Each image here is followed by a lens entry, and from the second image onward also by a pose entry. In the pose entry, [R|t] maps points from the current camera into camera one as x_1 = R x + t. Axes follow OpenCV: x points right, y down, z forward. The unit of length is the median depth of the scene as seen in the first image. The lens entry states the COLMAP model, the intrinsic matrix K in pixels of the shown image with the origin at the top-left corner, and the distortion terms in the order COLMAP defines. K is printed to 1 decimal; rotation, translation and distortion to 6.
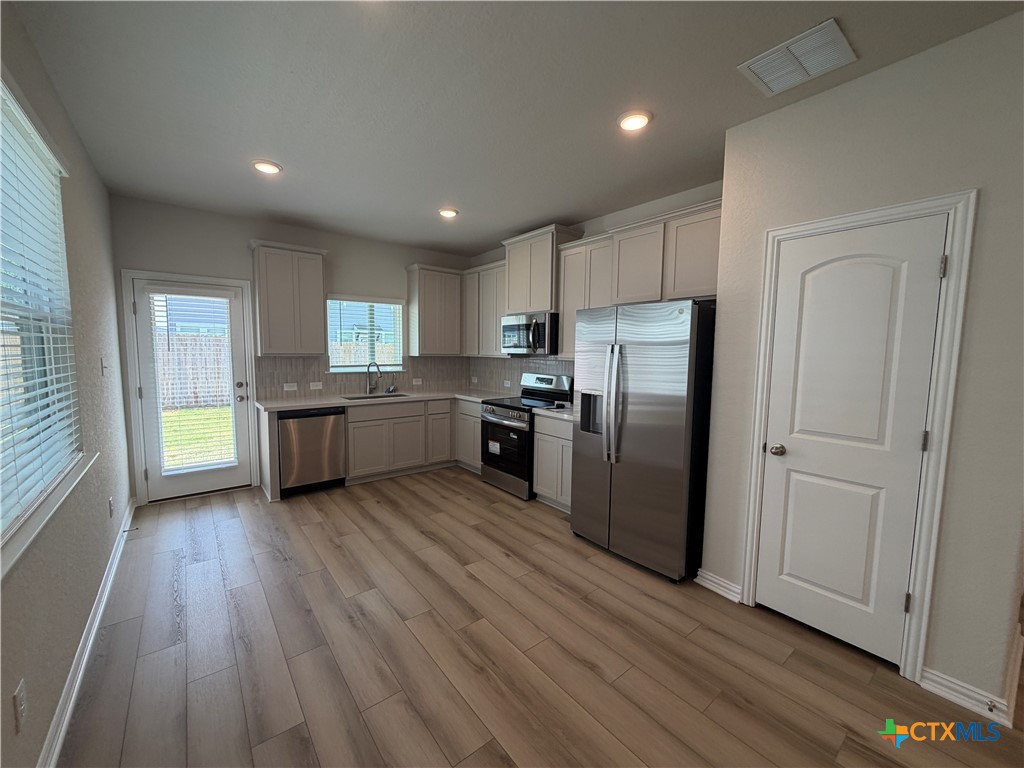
lens RADIAL K [[408.3, 0, 510.0], [0, 408.3, 385.3], [0, 0, 1]] dist [-0.001267, 0.000256]
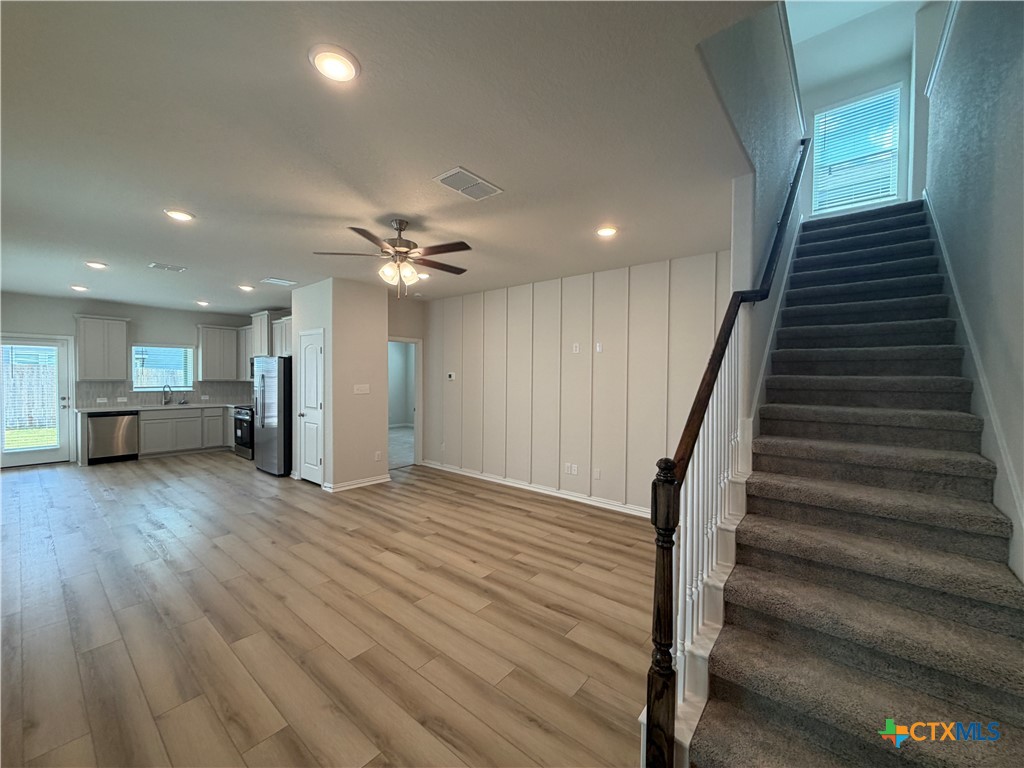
lens RADIAL K [[408.3, 0, 512.7], [0, 408.3, 384.8], [0, 0, 1]] dist [-0.001267, 0.000256]
pose [[0.977740, -0.007525, 0.209686, 0.916682], [0.021333, 0.997743, -0.063666, 0.103490], [-0.208734, 0.066722, 0.975694, -1.180912]]
